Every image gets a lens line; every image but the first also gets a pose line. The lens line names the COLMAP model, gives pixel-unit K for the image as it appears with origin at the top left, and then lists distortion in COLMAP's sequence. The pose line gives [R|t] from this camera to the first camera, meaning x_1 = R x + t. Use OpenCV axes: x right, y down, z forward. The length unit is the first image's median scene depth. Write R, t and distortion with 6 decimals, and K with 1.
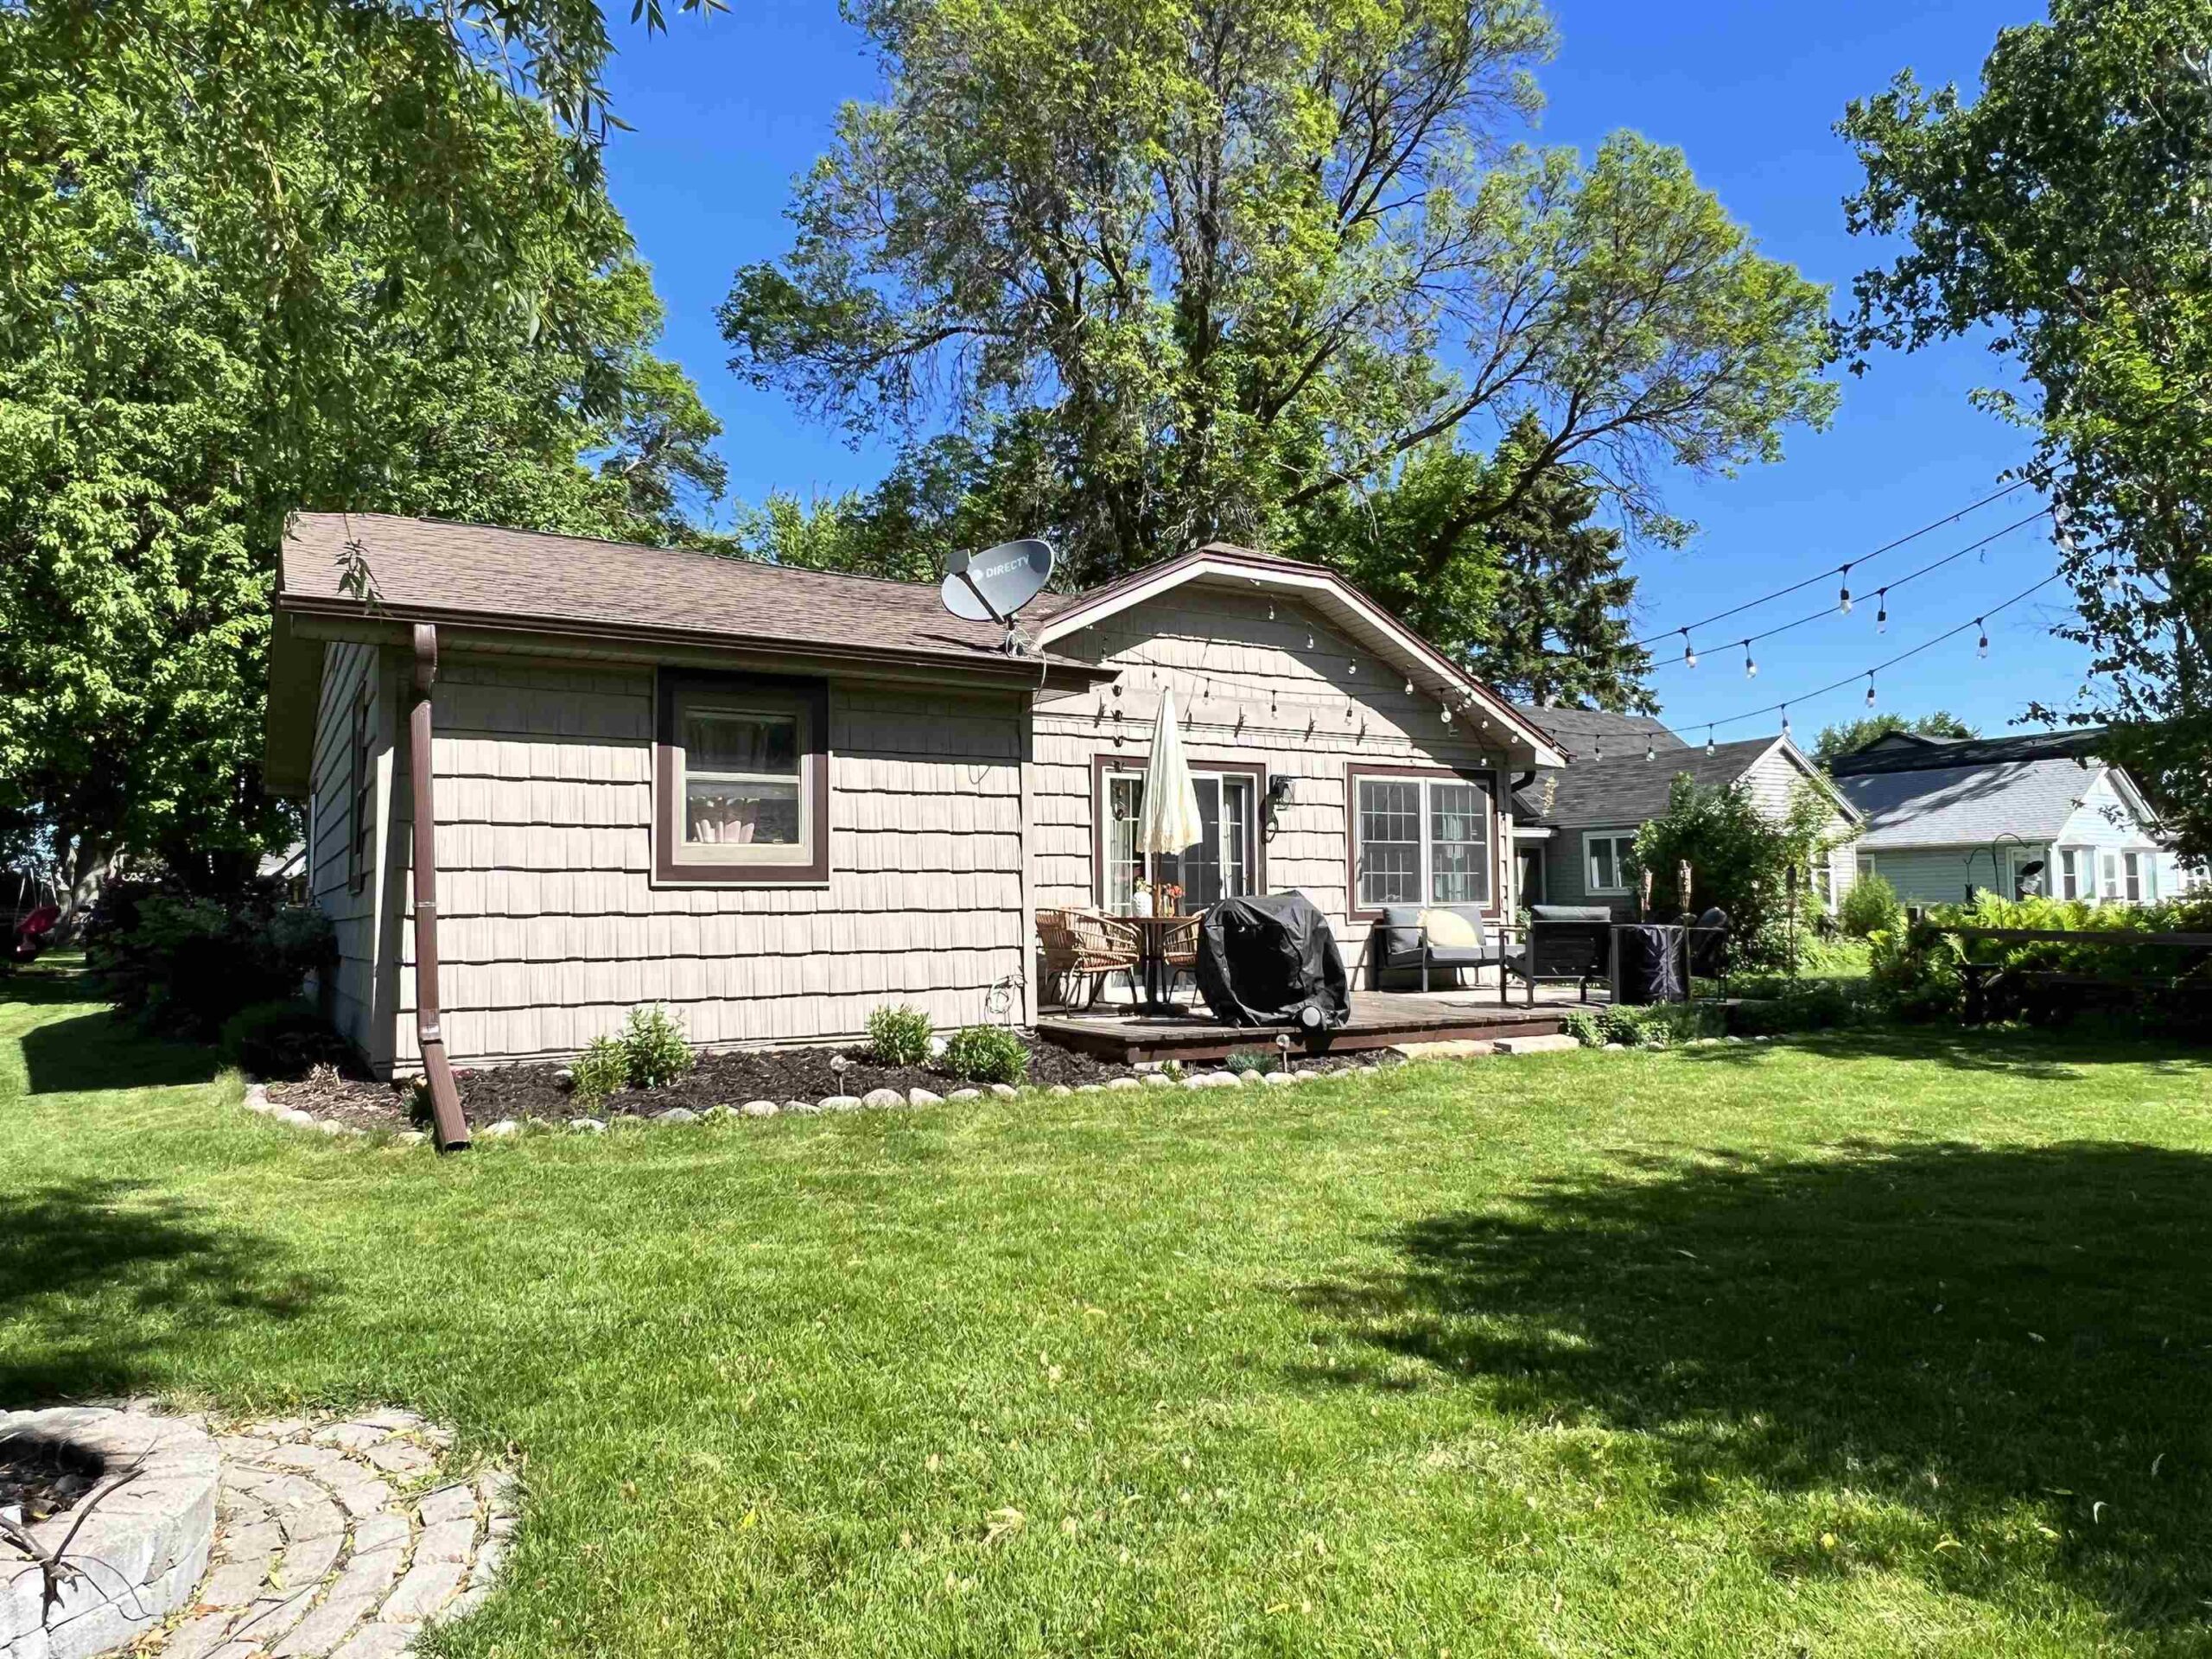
lens RADIAL K [[1419.5, 0, 1106.0], [0, 1419.5, 829.5], [0, 0, 1]] dist [0.017496, 0.001493]
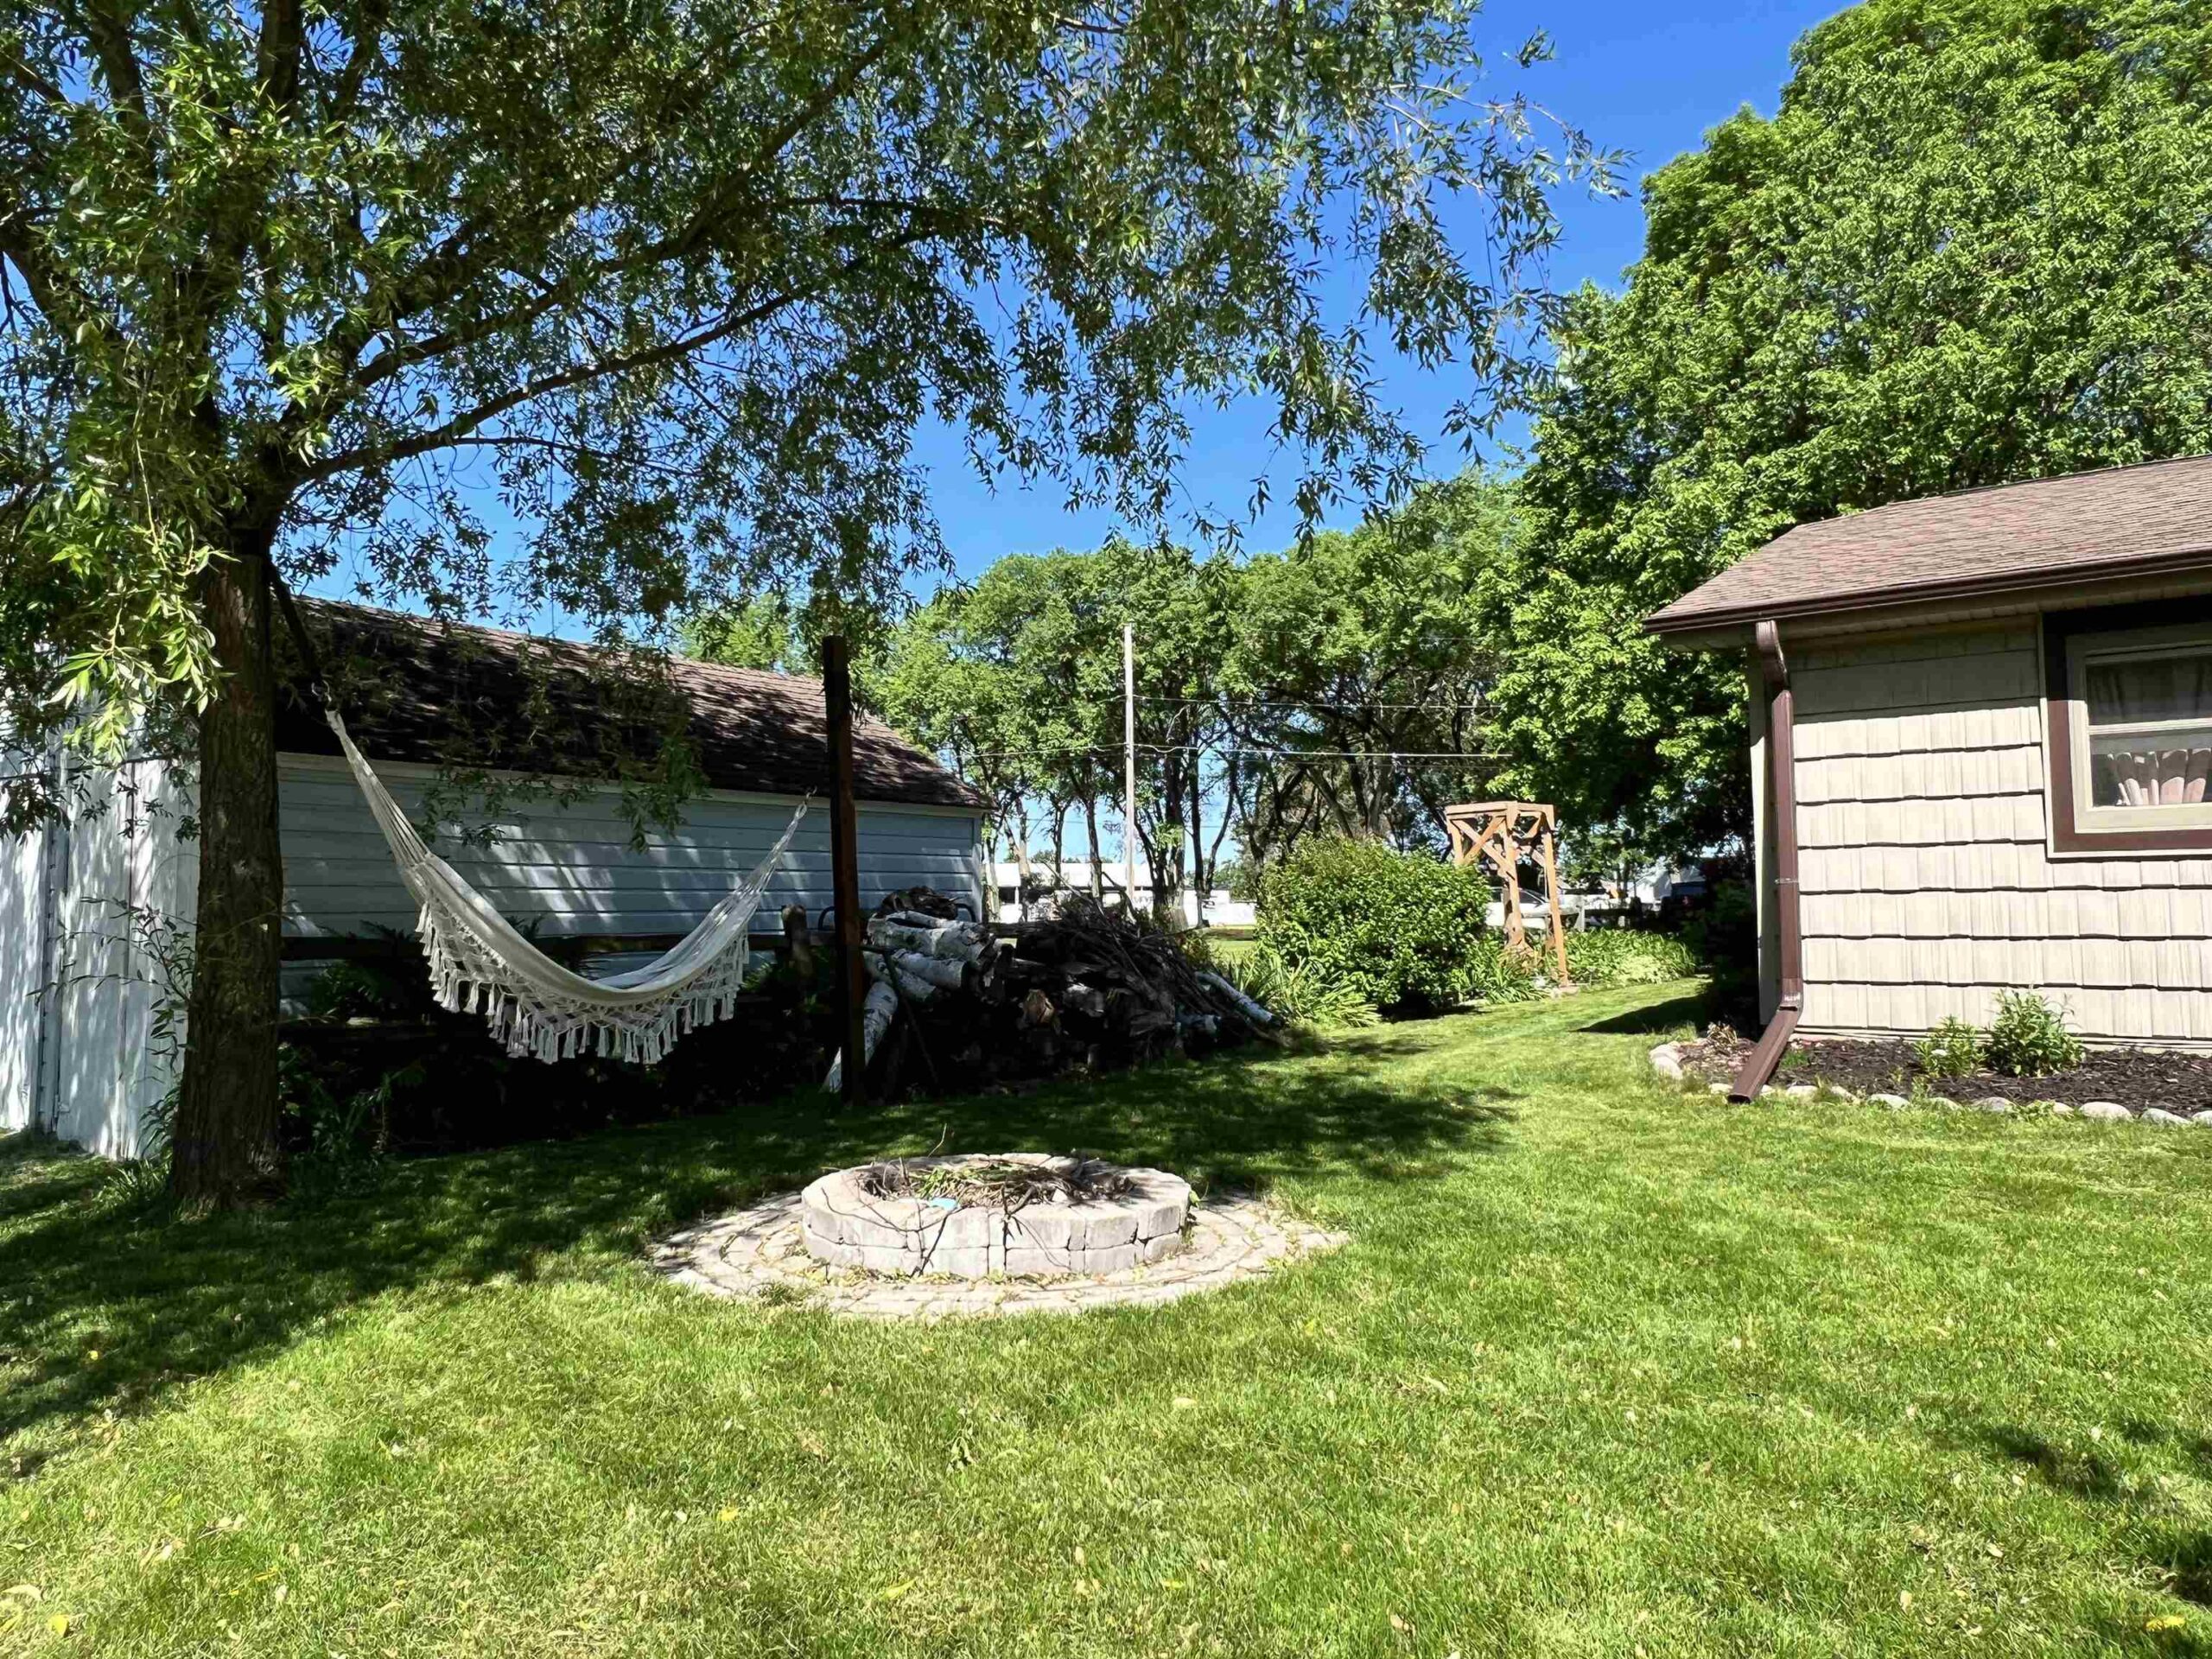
lens RADIAL K [[1417.4, 0, 1106.0], [0, 1417.4, 829.5], [0, 0, 1]] dist [-0.001572, -0.000591]
pose [[0.402193, -0.049450, -0.914218, 0.267256], [0.055634, 0.998015, -0.029508, 0.015392], [0.913863, -0.038994, 0.404146, 0.093654]]
